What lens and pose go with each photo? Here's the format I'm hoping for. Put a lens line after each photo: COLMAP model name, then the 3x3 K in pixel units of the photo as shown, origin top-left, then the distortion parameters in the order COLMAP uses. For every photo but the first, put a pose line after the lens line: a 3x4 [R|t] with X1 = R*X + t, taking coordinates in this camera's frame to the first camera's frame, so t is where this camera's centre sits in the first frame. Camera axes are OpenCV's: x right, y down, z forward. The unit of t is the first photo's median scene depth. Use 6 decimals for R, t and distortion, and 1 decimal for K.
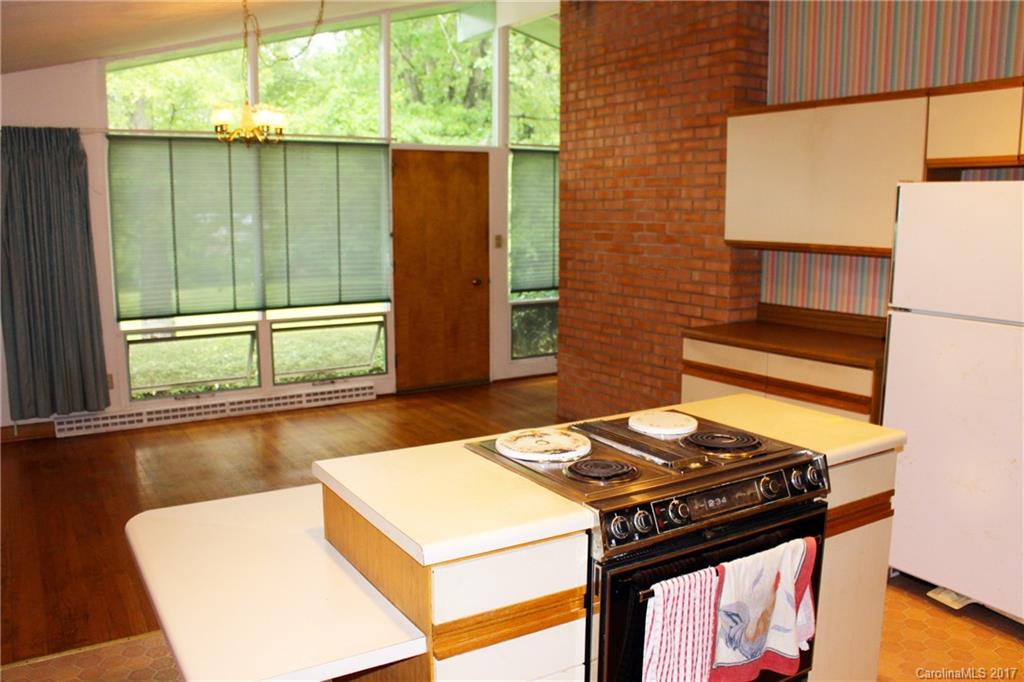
lens RADIAL K [[851.2, 0, 512.0], [0, 851.2, 341.0], [0, 0, 1]] dist [-0.155200, 0.132230]
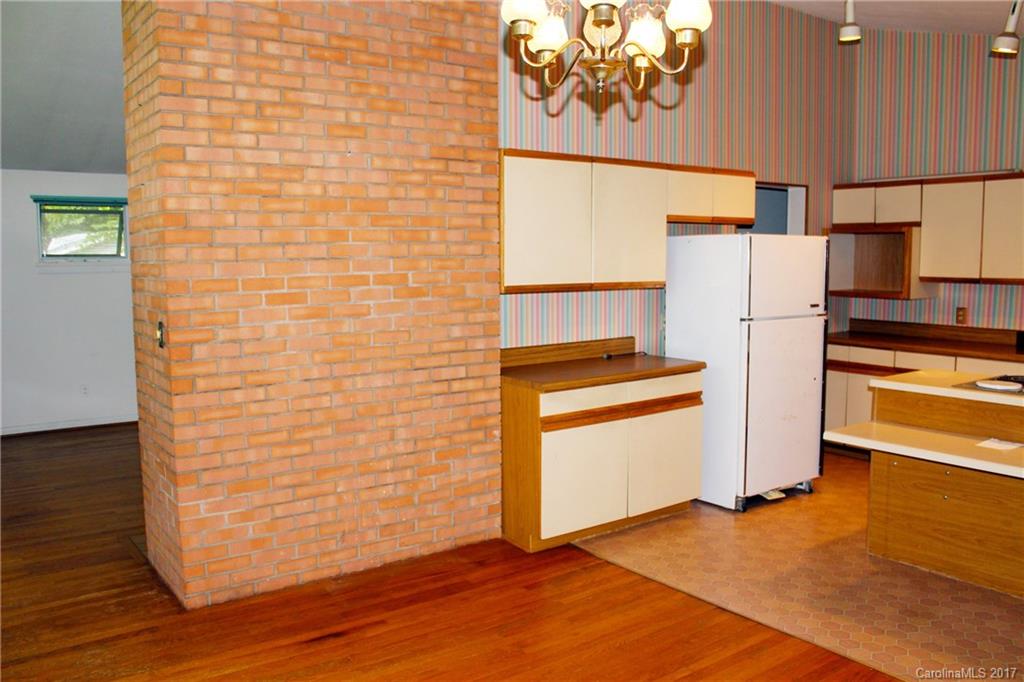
lens RADIAL K [[851.2, 0, 512.0], [0, 851.2, 341.0], [0, 0, 1]] dist [-0.155200, 0.132230]
pose [[-0.078380, -0.104635, 0.991417, -0.634130], [0.158998, 0.980435, 0.116046, -0.155657], [-0.984163, 0.166729, -0.060210, 0.975140]]
